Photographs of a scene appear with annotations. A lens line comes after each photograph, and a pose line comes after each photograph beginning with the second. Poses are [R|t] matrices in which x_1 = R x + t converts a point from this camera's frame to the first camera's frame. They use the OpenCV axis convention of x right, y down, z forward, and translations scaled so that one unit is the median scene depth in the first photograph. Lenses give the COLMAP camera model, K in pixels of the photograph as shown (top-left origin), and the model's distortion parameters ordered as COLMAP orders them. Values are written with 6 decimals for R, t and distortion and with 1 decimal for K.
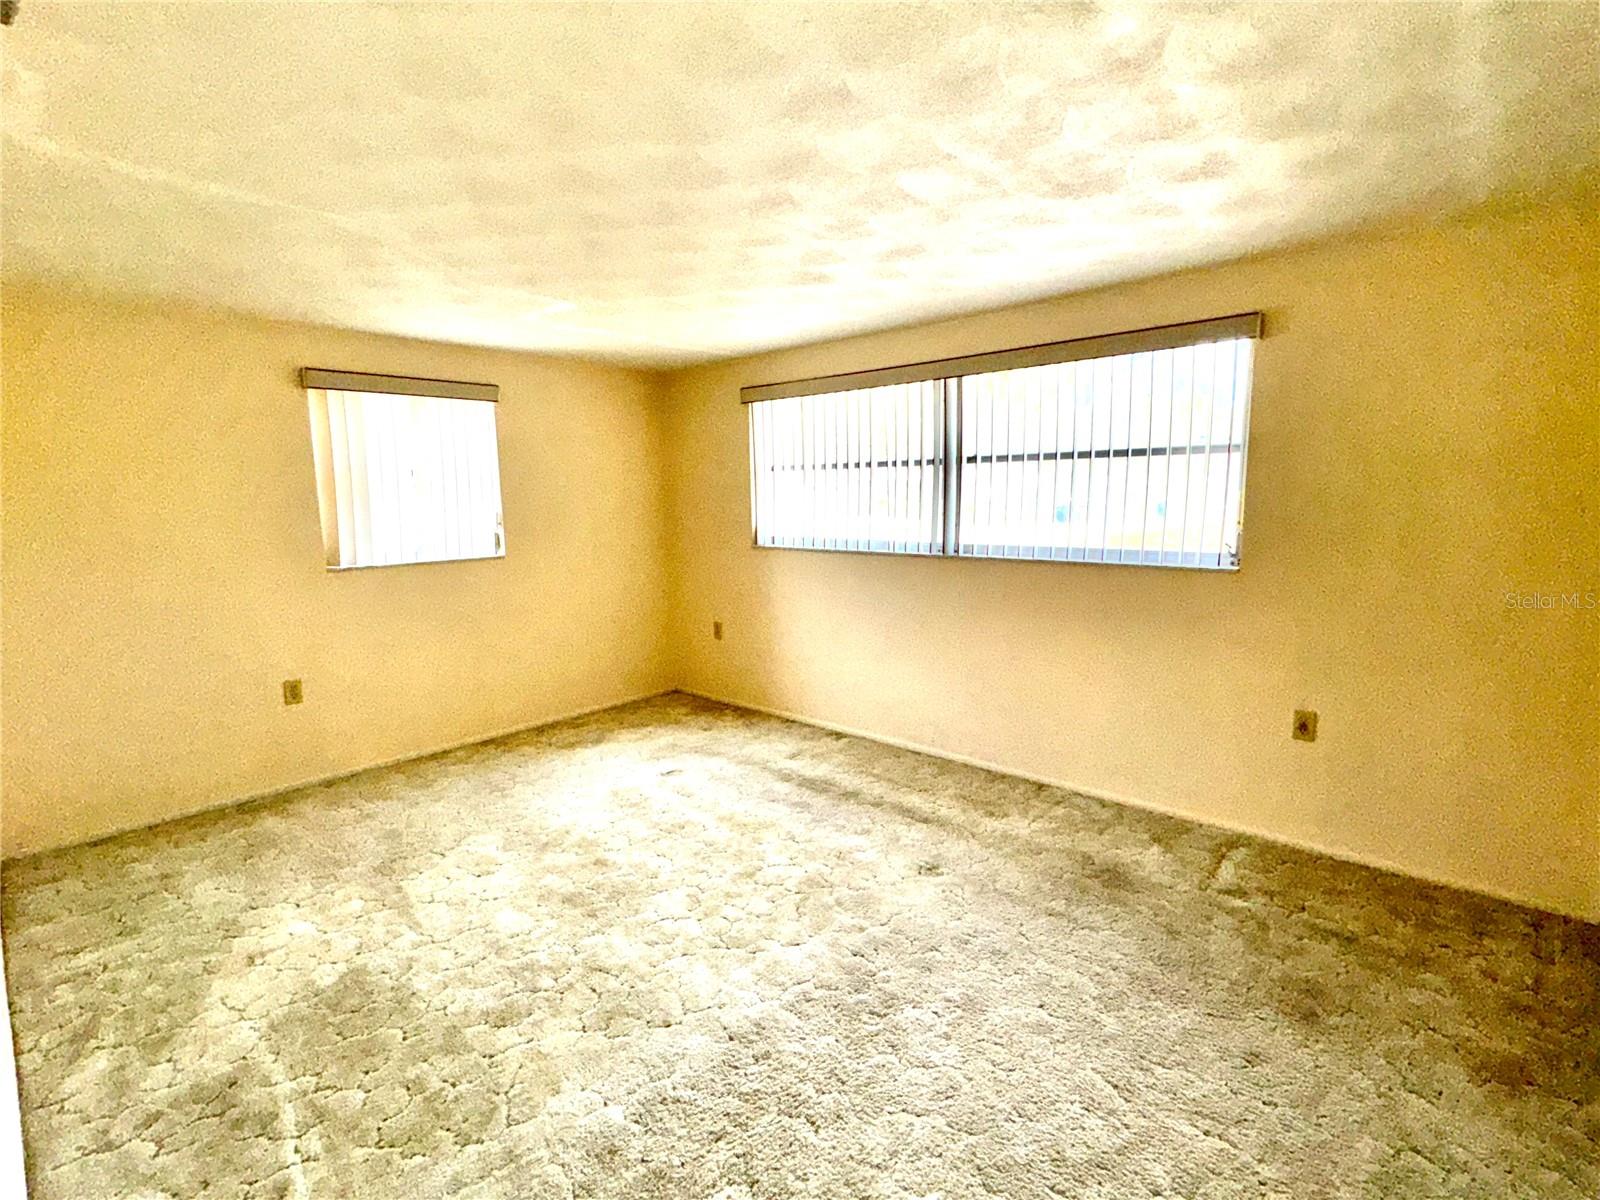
lens RADIAL K [[748.8, 0, 800.0], [0, 748.8, 600.0], [0, 0, 1]] dist [-0.000560, -0.000034]
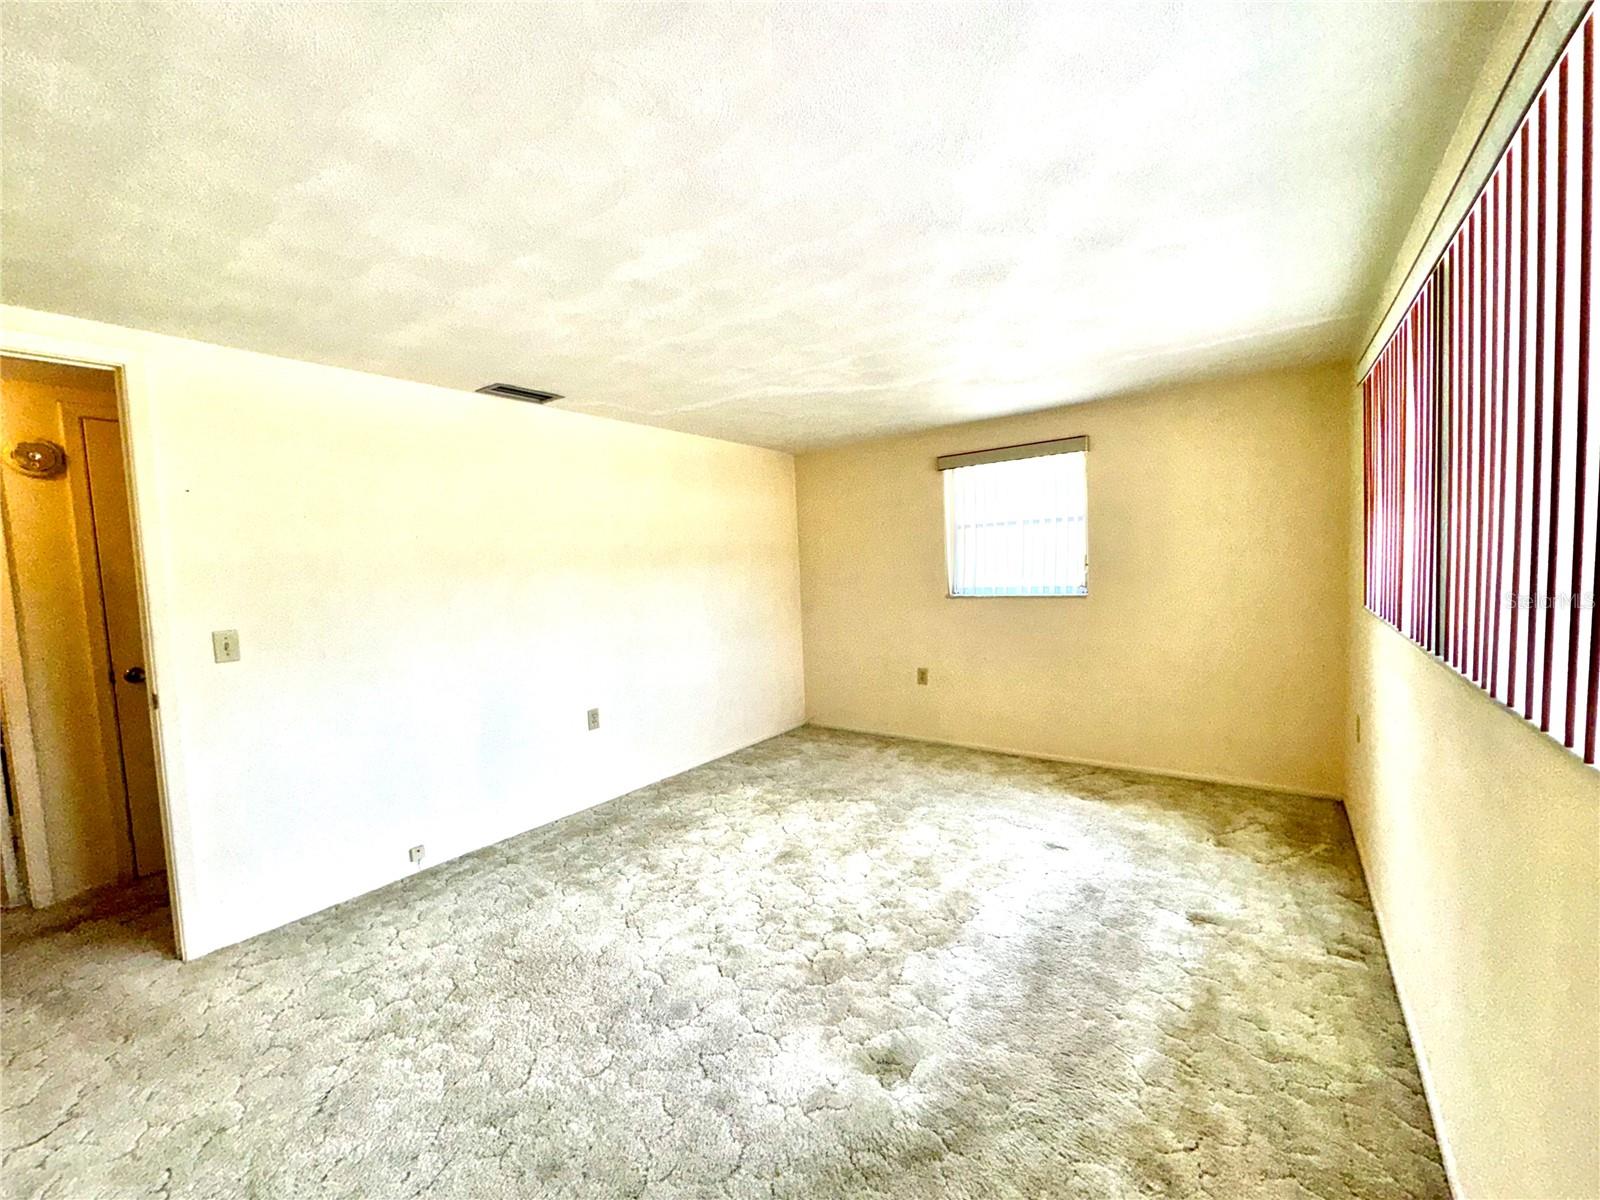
lens RADIAL K [[639.6, 0, 800.0], [0, 639.6, 600.0], [0, 0, 1]] dist [-0.001108, -0.000112]
pose [[0.099639, 0.071194, -0.992473, 0.523273], [-0.095297, 0.993535, 0.061703, -0.078957], [0.990450, 0.088432, 0.105779, 0.580848]]
